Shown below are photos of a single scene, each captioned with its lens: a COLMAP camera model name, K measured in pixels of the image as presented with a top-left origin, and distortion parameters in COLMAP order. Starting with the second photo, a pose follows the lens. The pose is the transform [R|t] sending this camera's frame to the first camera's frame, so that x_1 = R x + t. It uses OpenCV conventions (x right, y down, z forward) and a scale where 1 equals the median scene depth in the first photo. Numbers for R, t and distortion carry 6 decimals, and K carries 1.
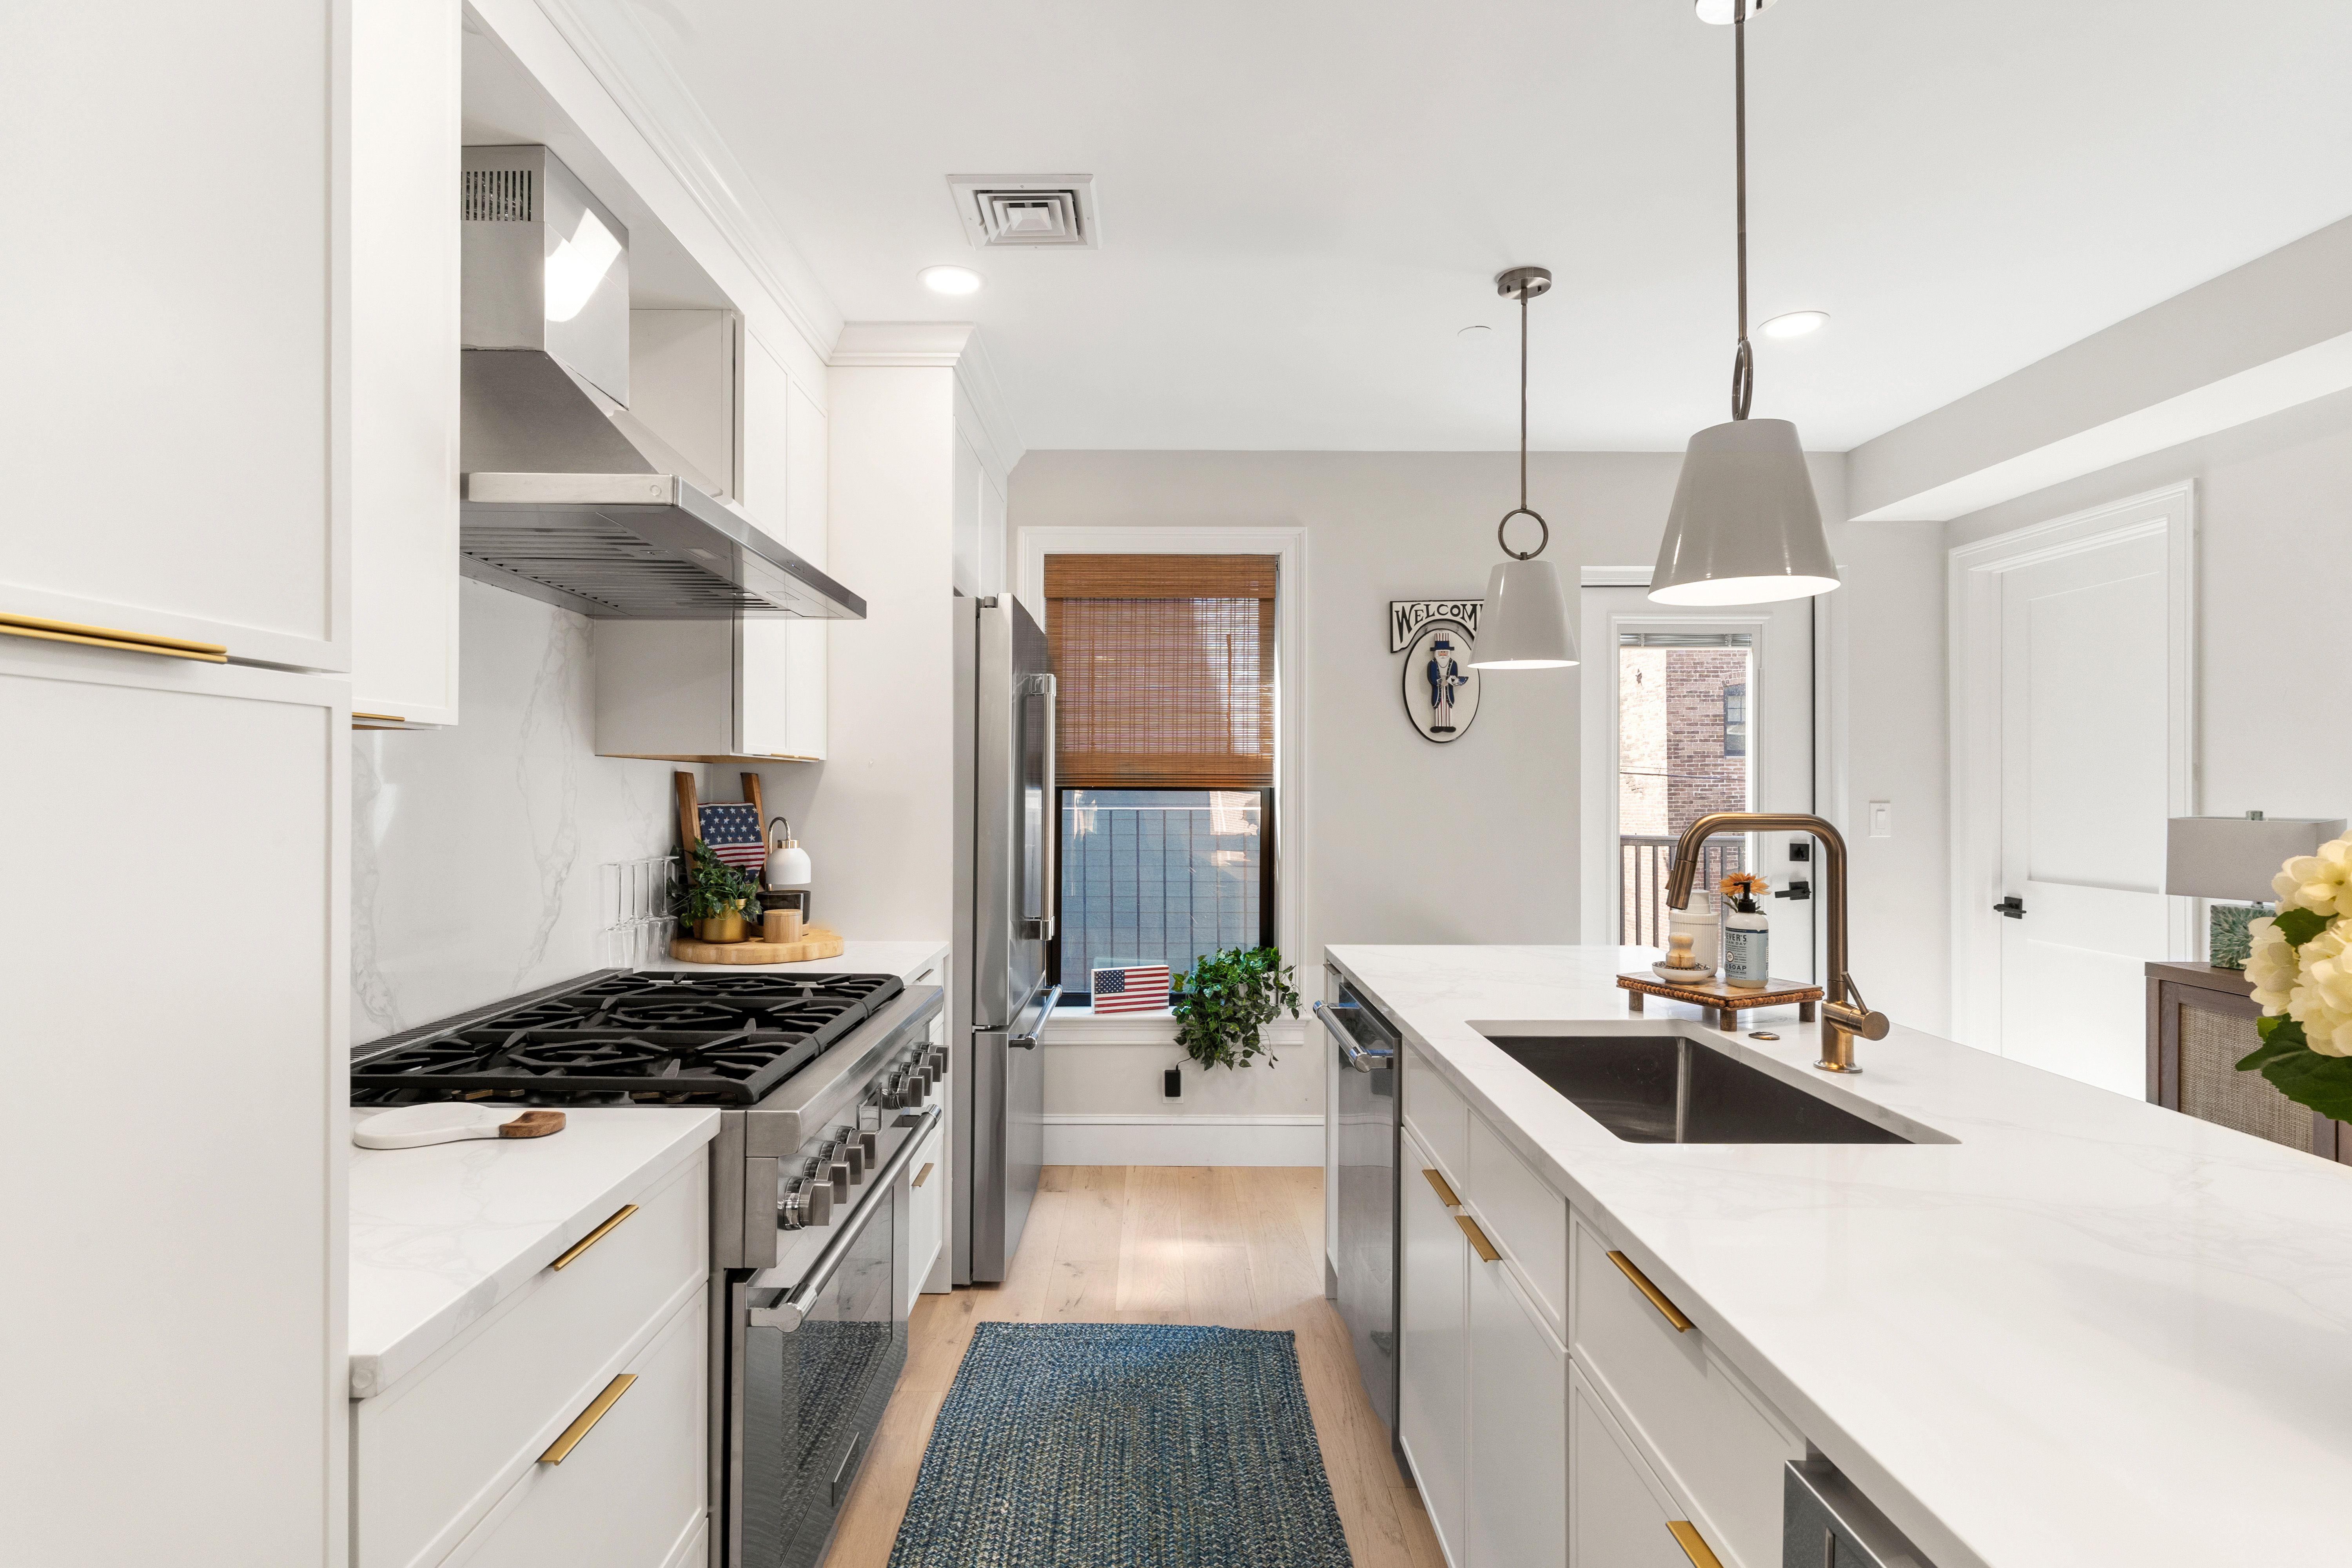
lens RADIAL K [[1129.3, 0, 1176.0], [0, 1129.3, 784.0], [0, 0, 1]] dist [0.000338, -0.000097]
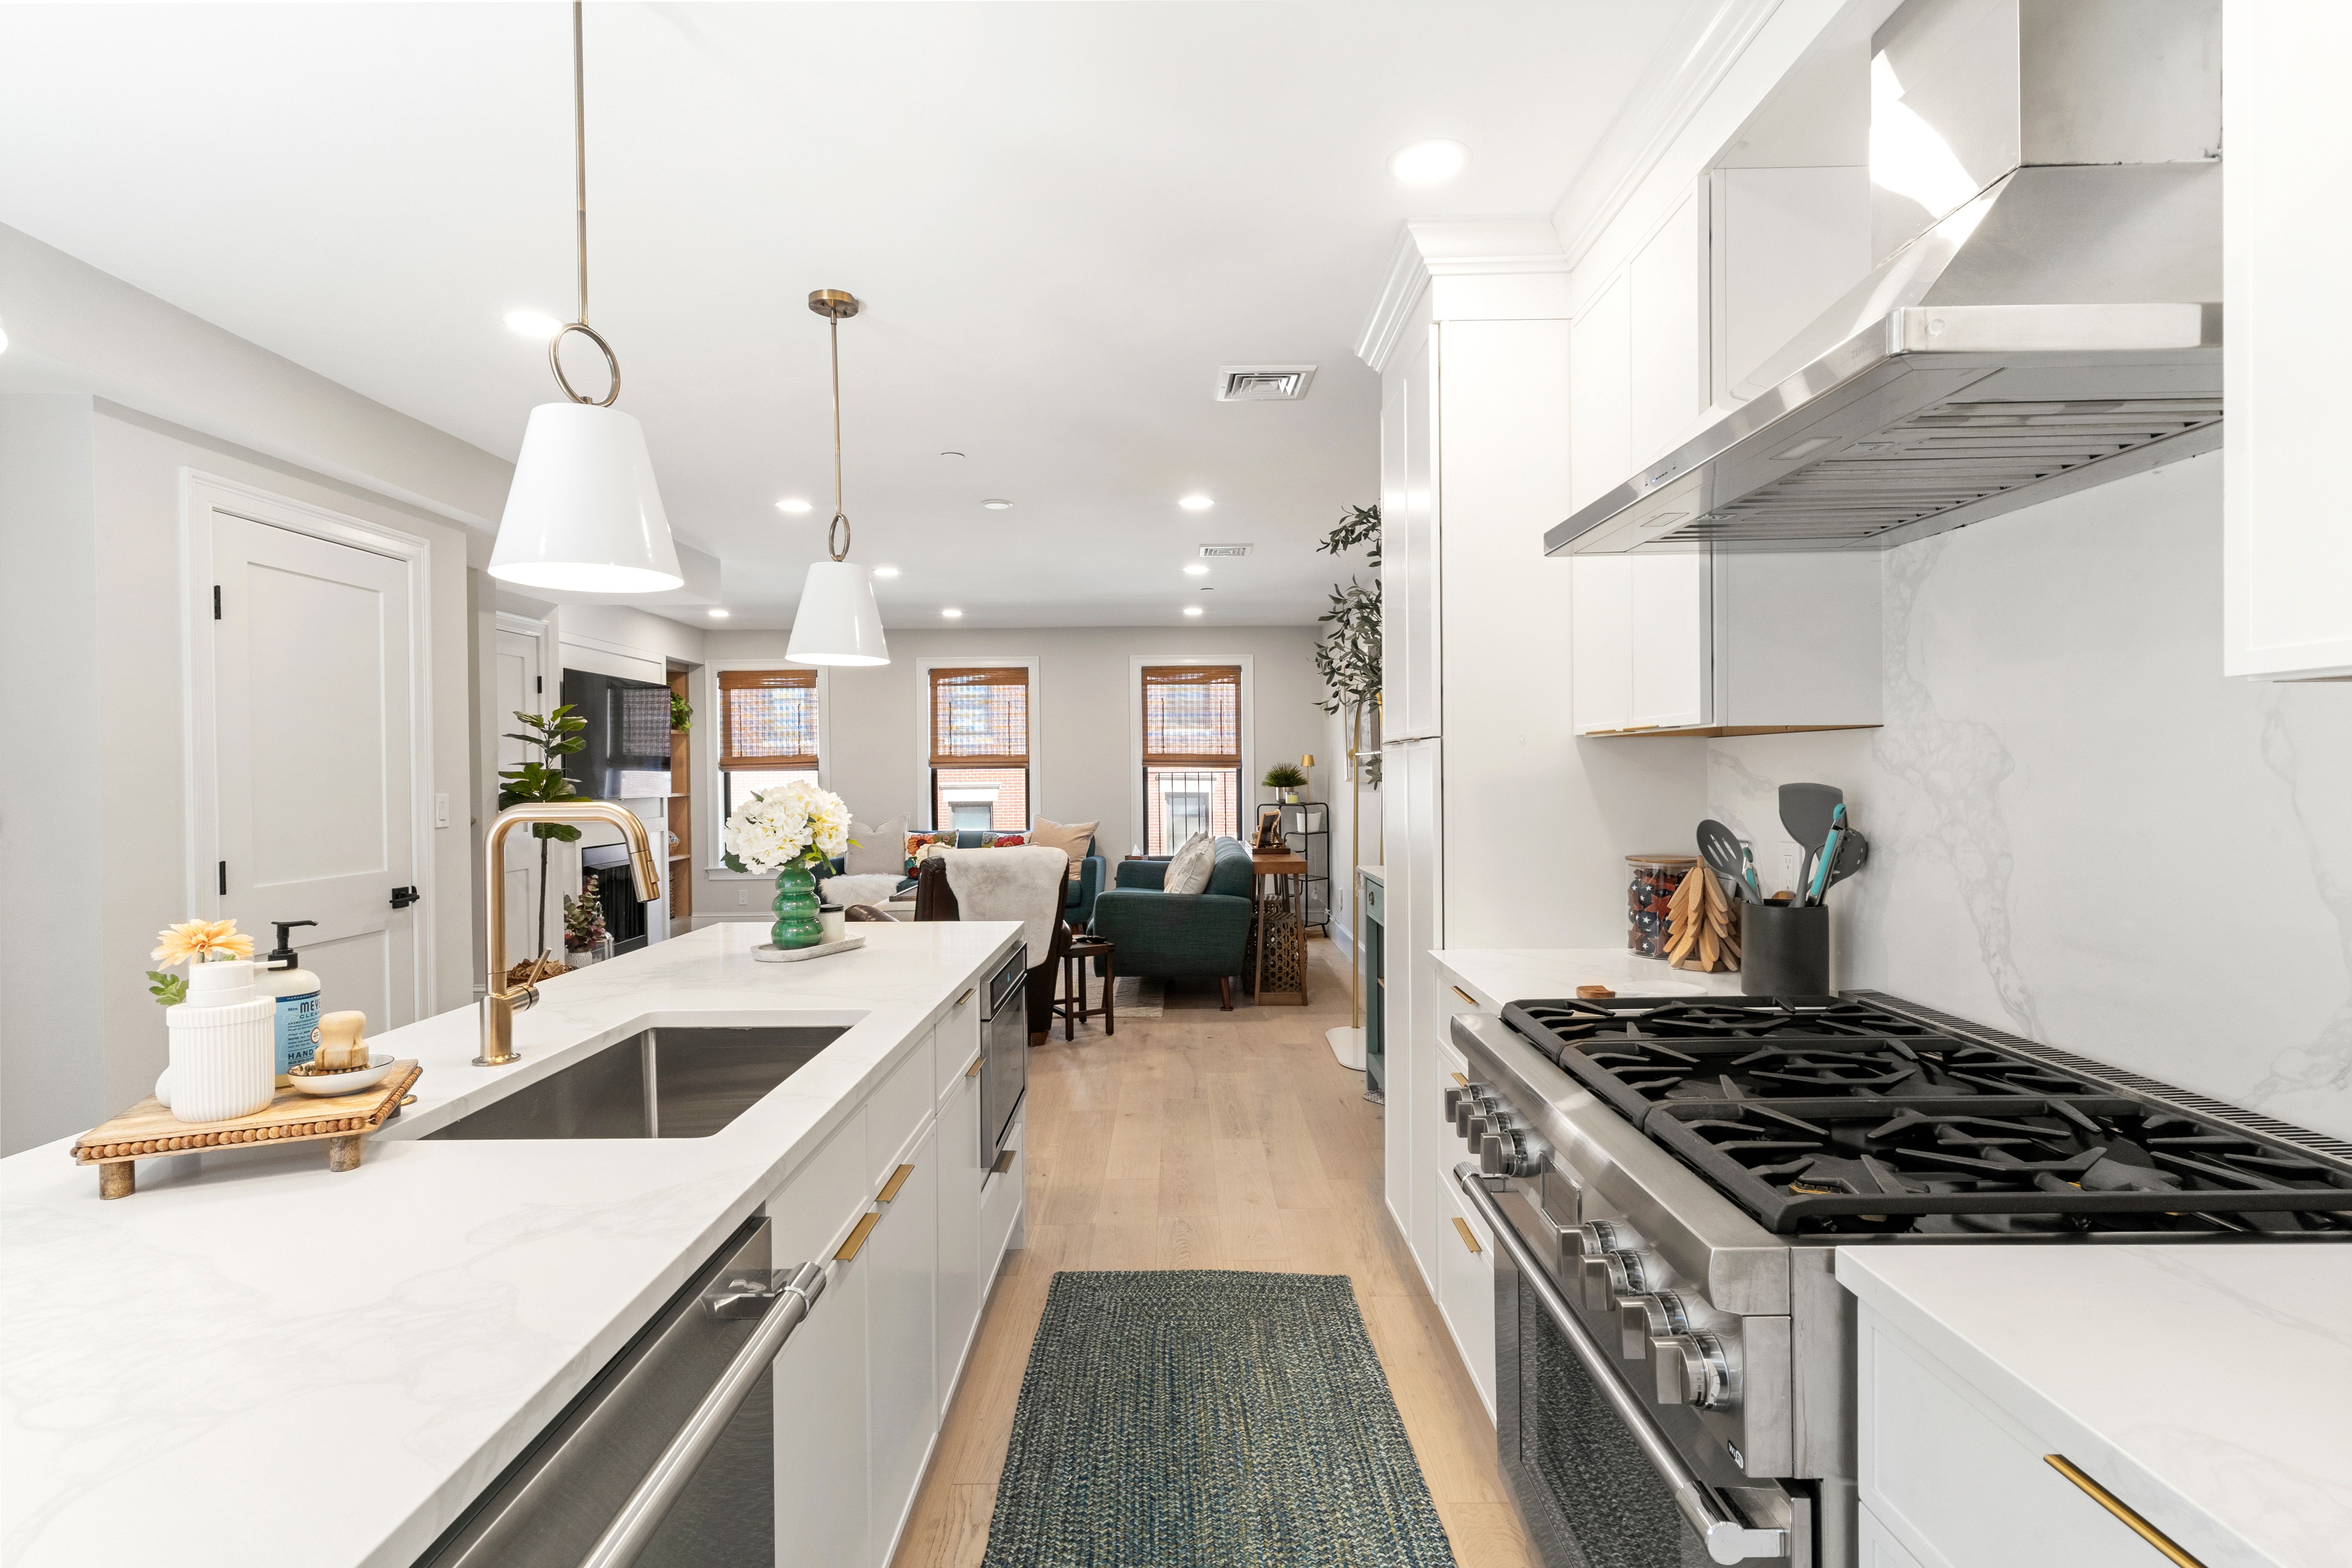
lens RADIAL K [[1129.3, 0, 1176.0], [0, 1129.3, 784.0], [0, 0, 1]] dist [0.000338, -0.000097]
pose [[-0.999767, 0.008070, 0.019999, -0.013291], [0.008208, 0.999943, 0.006825, 0.002401], [-0.019943, 0.006988, -0.999777, 0.832552]]
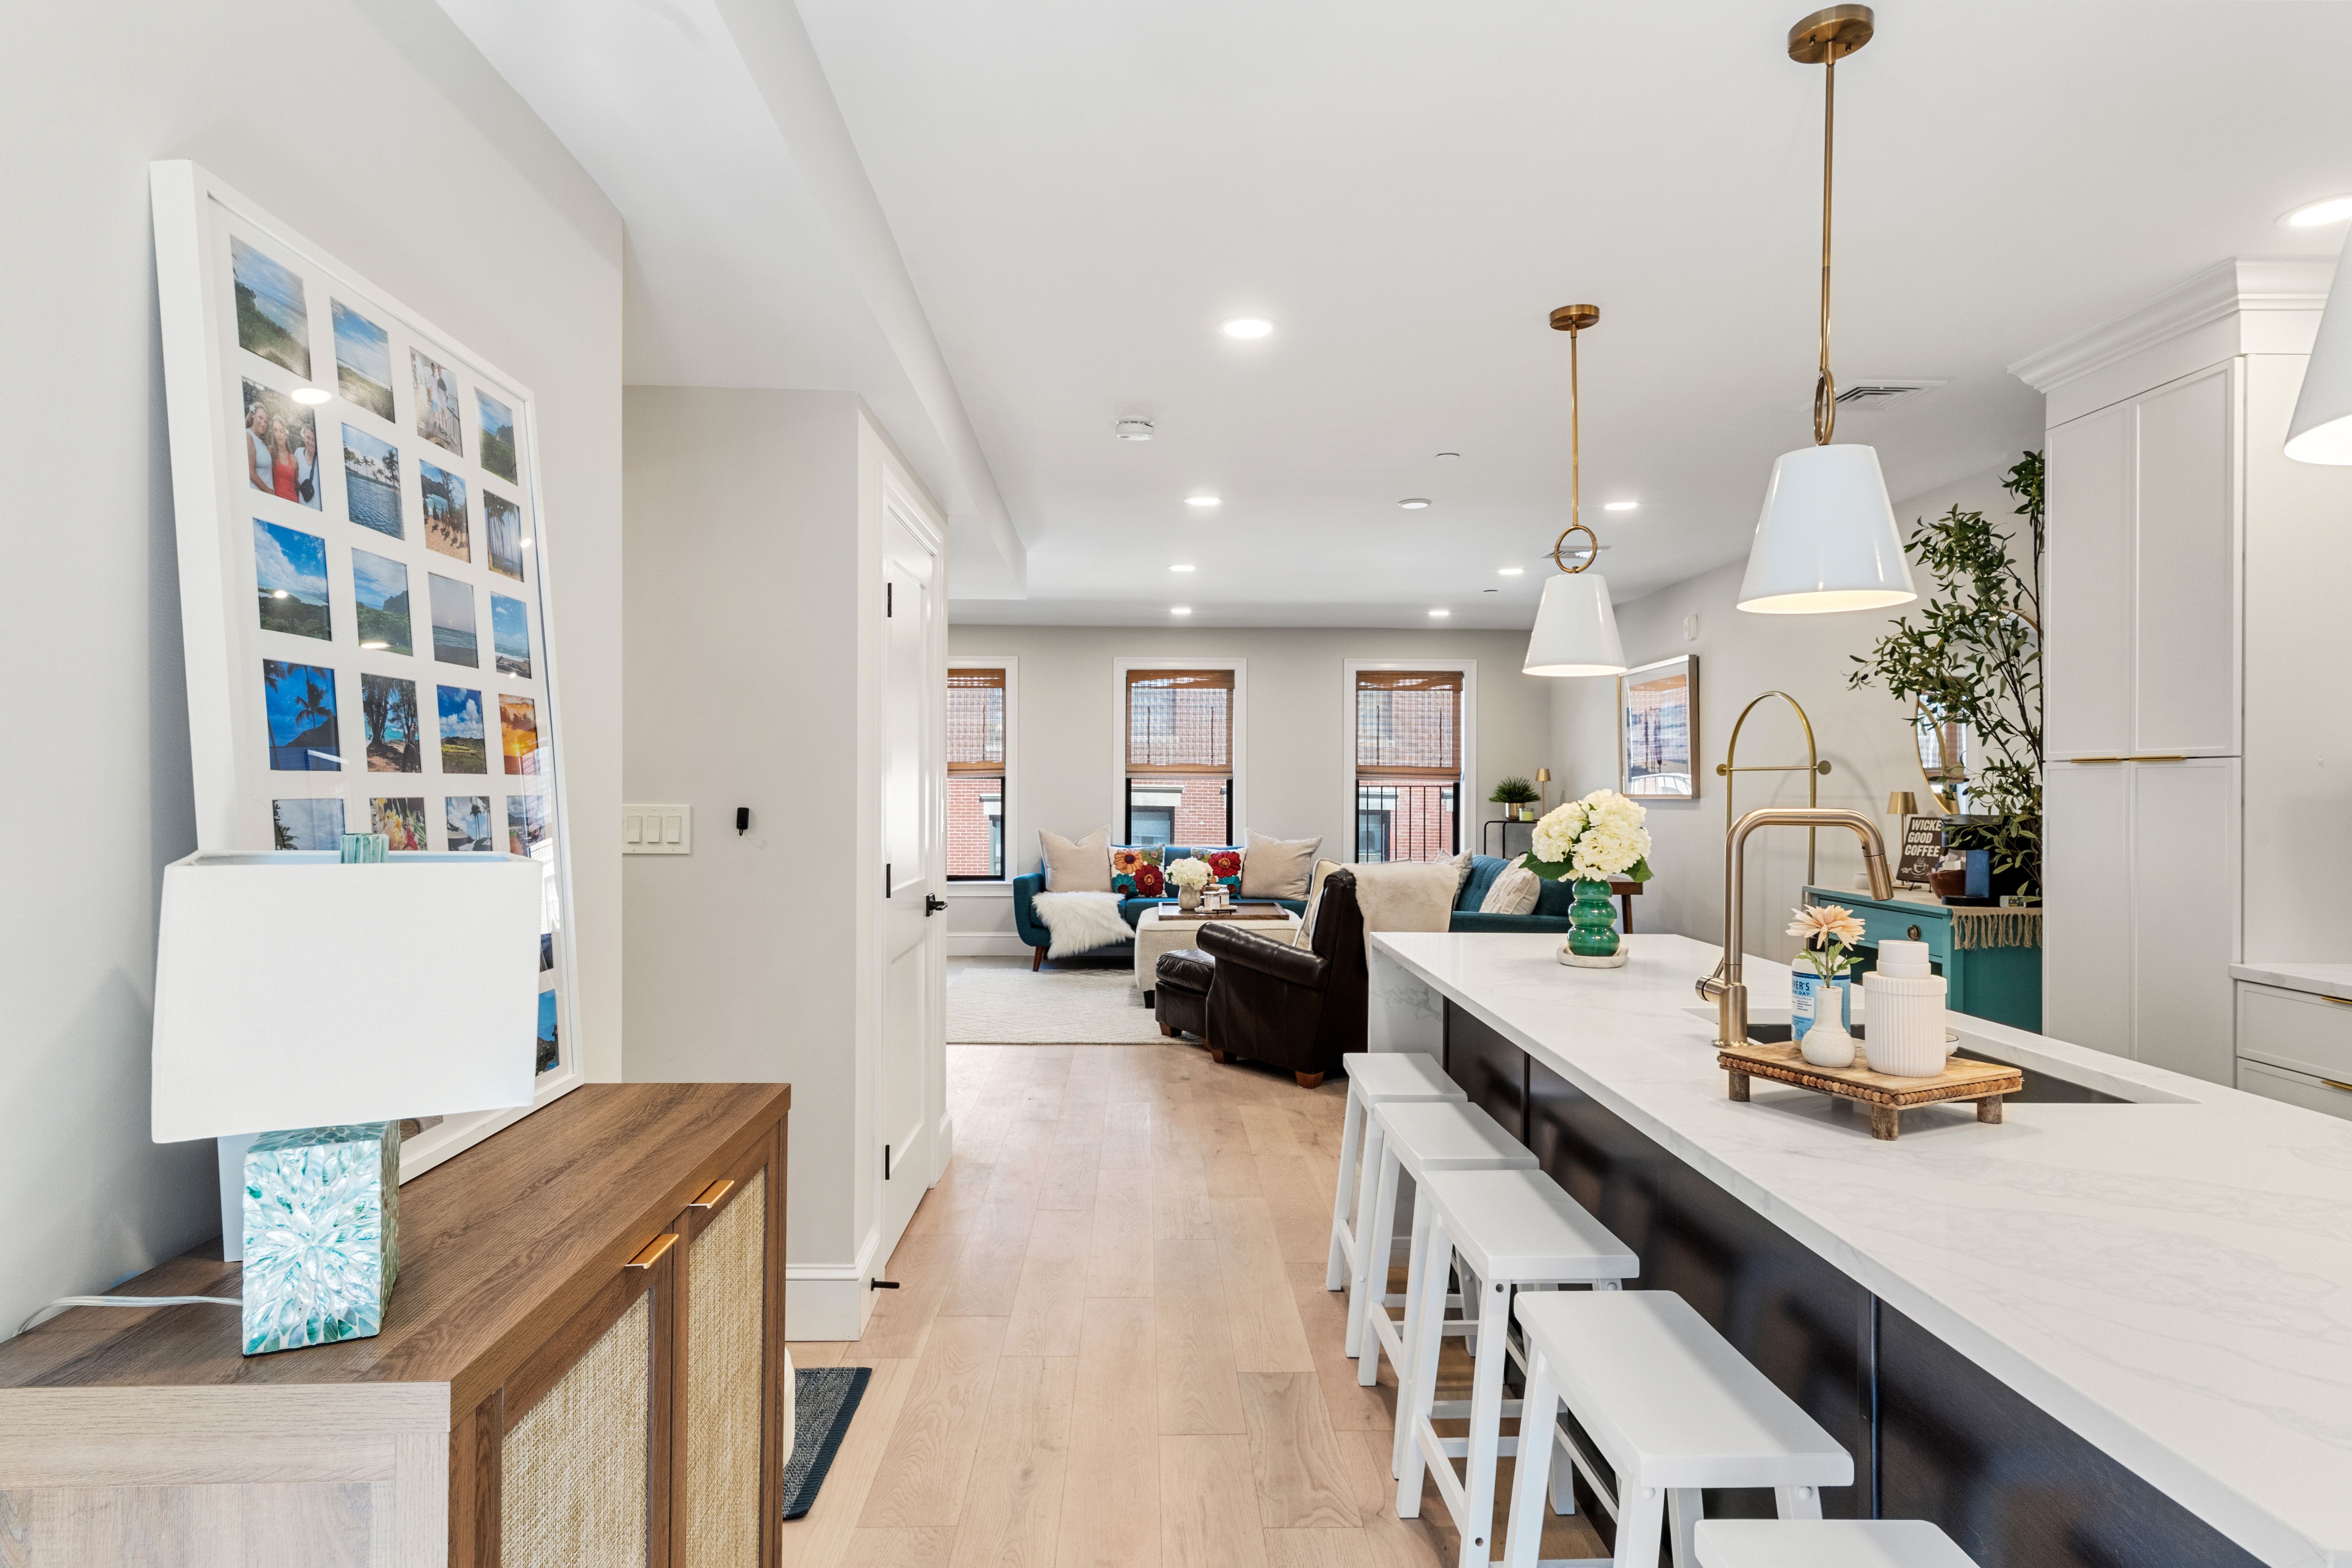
lens RADIAL K [[1267.7, 0, 1165.9], [0, 1267.7, 779.1], [0, 0, 1]] dist [0.003930, 0.001373]
pose [[-0.999987, -0.004731, -0.002013, 0.474902], [-0.004715, 0.999958, -0.007900, 0.003133], [0.002050, -0.007891, -0.999967, 0.927171]]
